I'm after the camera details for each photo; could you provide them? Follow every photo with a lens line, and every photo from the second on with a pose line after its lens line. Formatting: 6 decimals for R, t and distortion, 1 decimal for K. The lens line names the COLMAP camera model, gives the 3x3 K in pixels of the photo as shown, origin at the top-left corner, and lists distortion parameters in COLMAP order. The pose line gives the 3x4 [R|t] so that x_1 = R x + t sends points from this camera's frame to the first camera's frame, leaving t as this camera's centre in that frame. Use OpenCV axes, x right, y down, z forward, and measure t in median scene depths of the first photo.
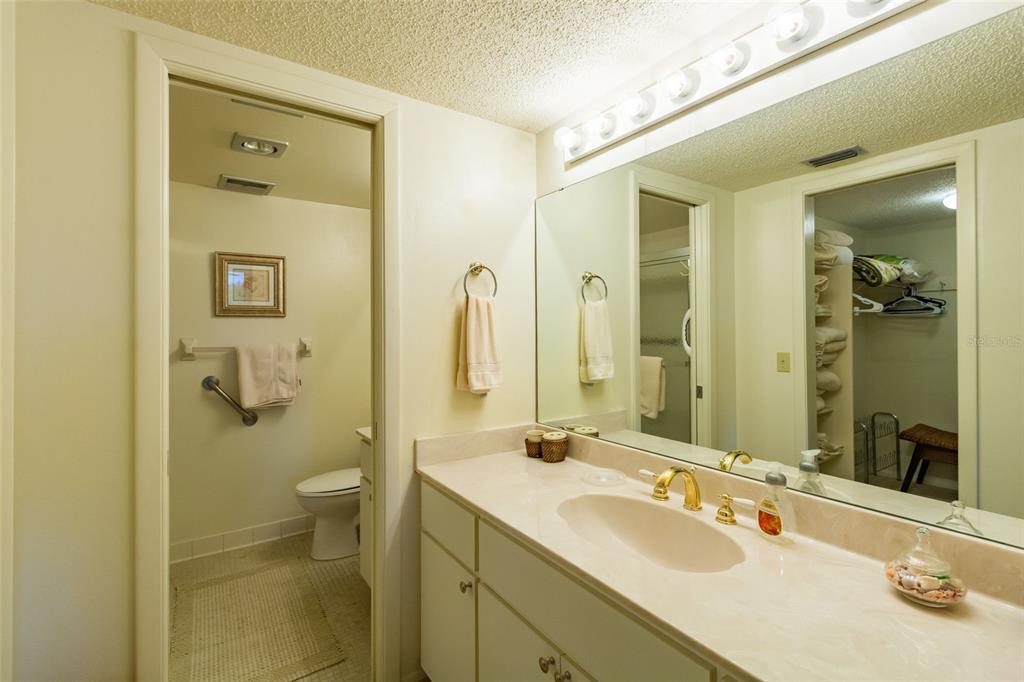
lens RADIAL K [[451.3, 0, 510.1], [0, 451.3, 332.1], [0, 0, 1]] dist [0.003579, 0.000401]
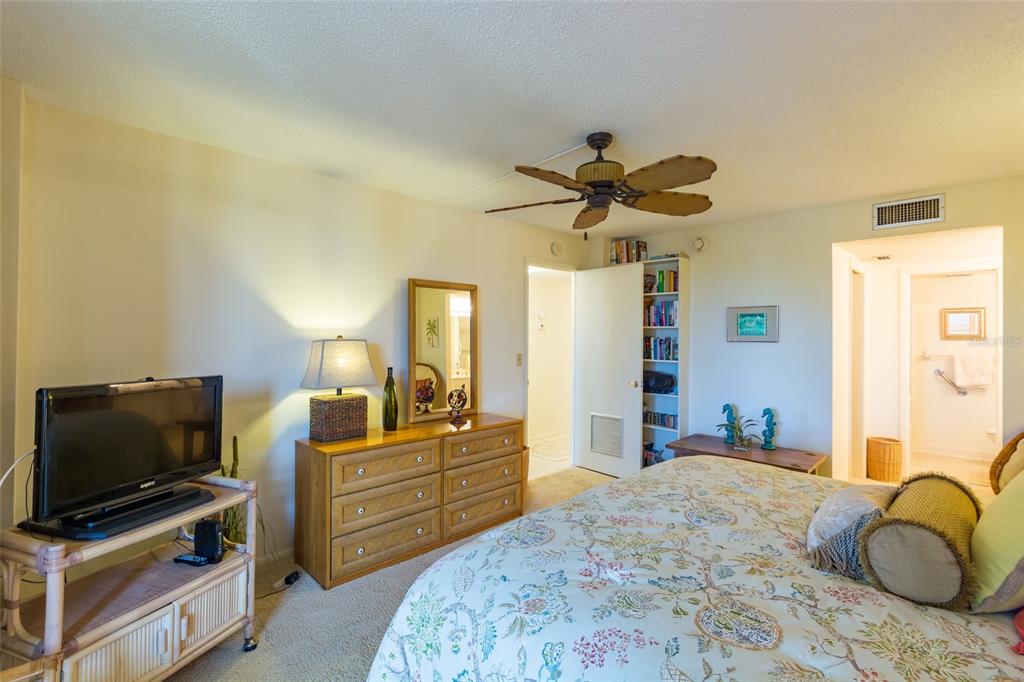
lens RADIAL K [[451.3, 0, 510.4], [0, 451.3, 334.9], [0, 0, 1]] dist [0.003579, 0.000401]
pose [[0.150587, 0.002145, -0.988594, 1.079704], [-0.002321, 0.999996, 0.001816, -0.055713], [0.988594, 0.002021, 0.150591, -1.240743]]
